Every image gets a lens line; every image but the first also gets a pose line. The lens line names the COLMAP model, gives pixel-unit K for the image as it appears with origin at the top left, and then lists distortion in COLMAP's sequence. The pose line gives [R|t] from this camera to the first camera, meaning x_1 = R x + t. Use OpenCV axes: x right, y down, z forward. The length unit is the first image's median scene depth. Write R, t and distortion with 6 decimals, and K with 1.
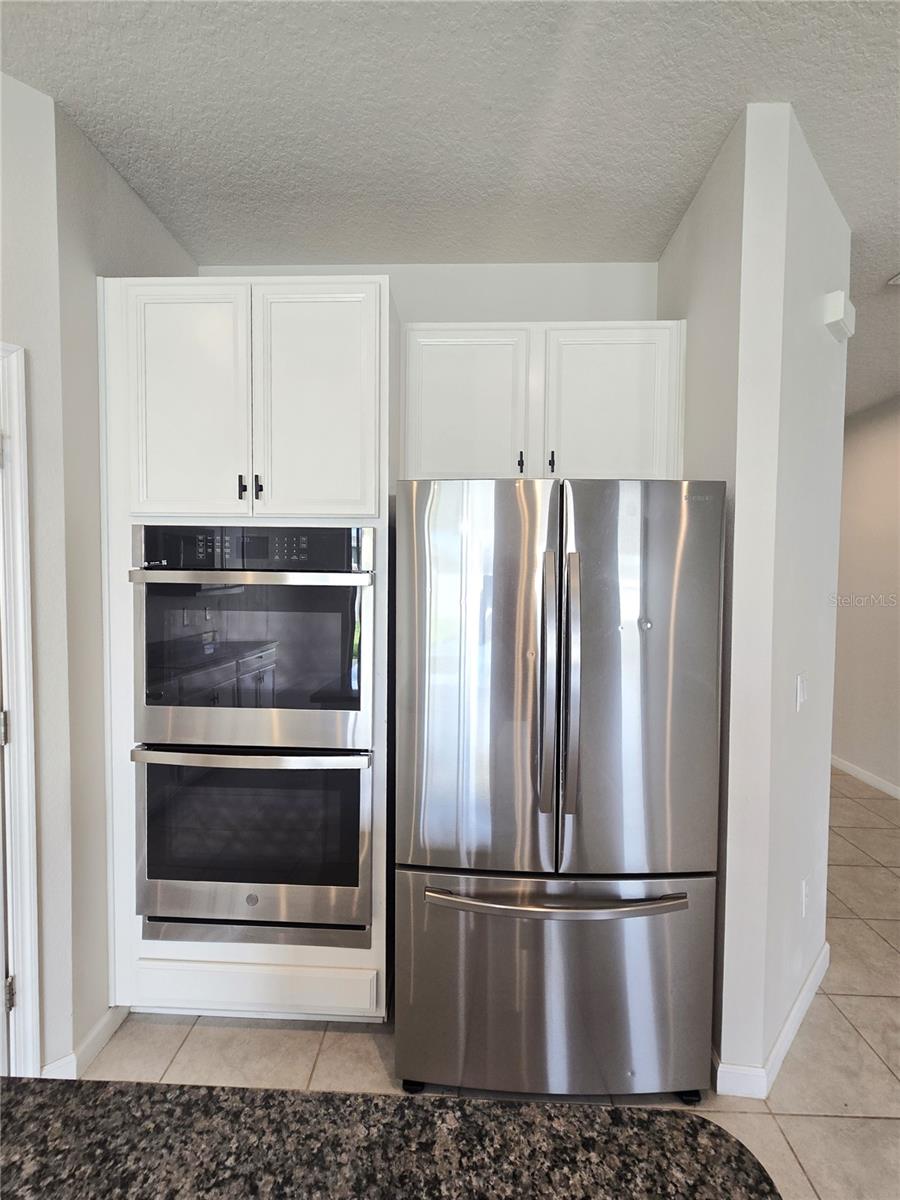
lens RADIAL K [[502.1, 0, 442.6], [0, 502.1, 590.5], [0, 0, 1]] dist [0.002053, -0.000368]
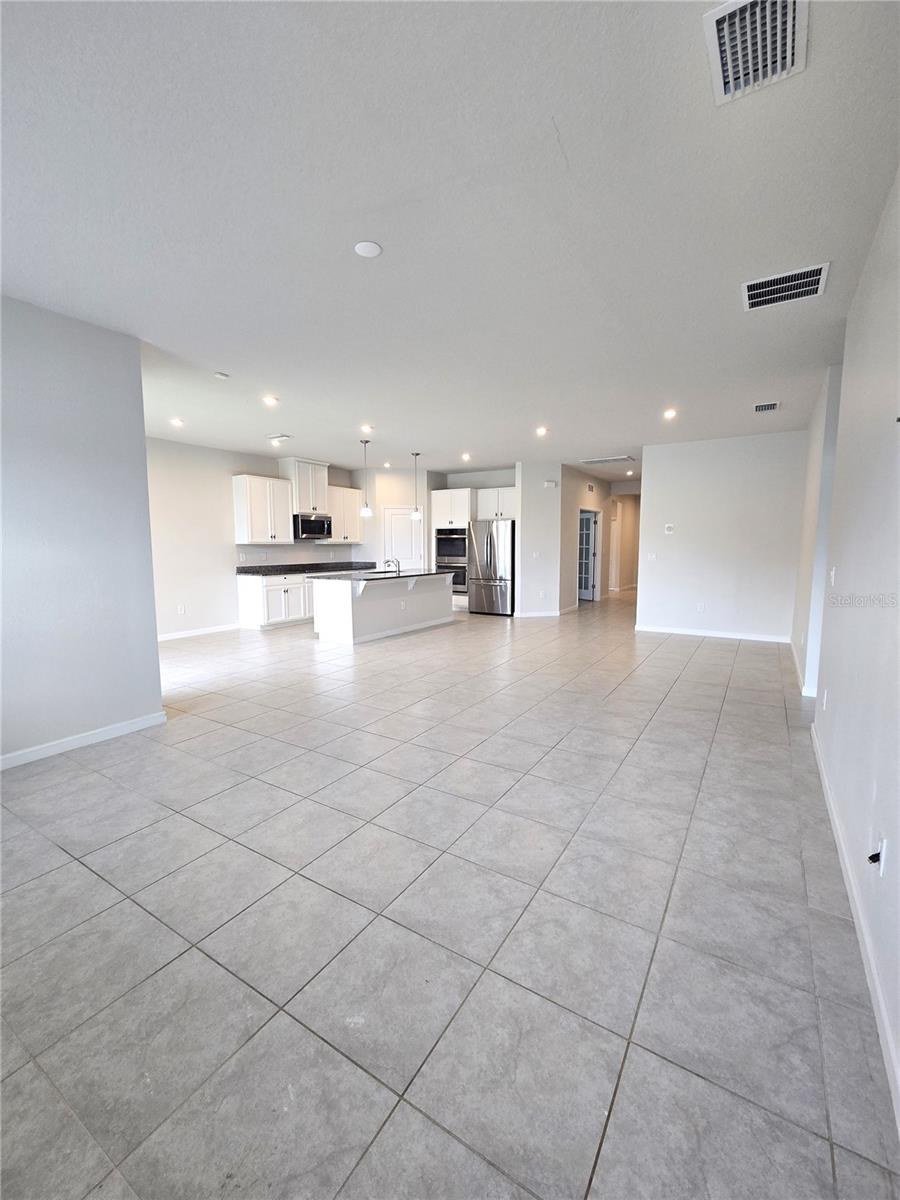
lens RADIAL K [[502.1, 0, 455.4], [0, 502.1, 602.9], [0, 0, 1]] dist [0.002053, -0.000368]
pose [[0.874641, 0.044164, -0.482756, 2.784200], [-0.003705, 0.996421, 0.084444, 0.274316], [0.484758, -0.072070, 0.871674, -4.600234]]
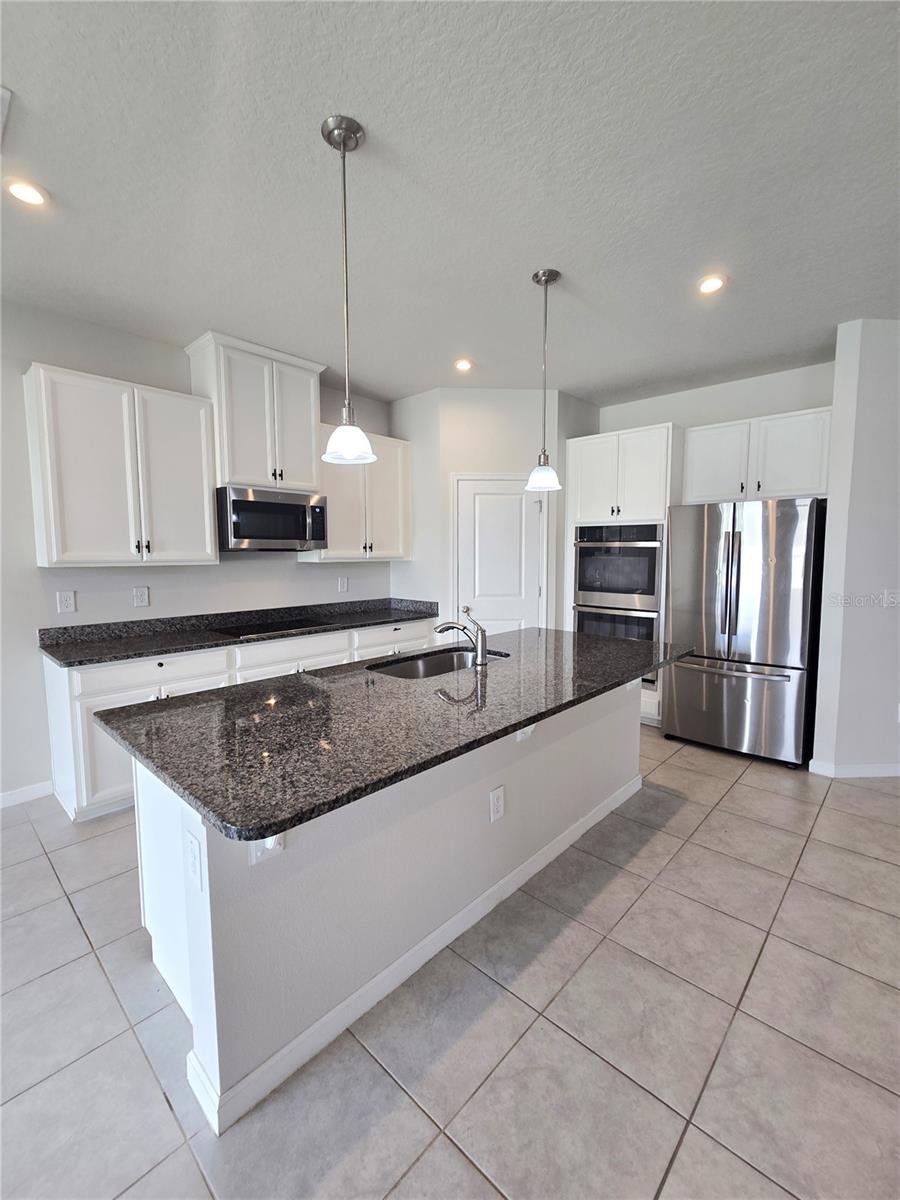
lens RADIAL K [[502.1, 0, 446.5], [0, 502.1, 601.5], [0, 0, 1]] dist [0.002053, -0.000368]
pose [[0.753982, 0.053247, -0.654734, 0.706450], [-0.011169, 0.997604, 0.068269, 0.104053], [0.656800, -0.044161, 0.752770, -1.610391]]
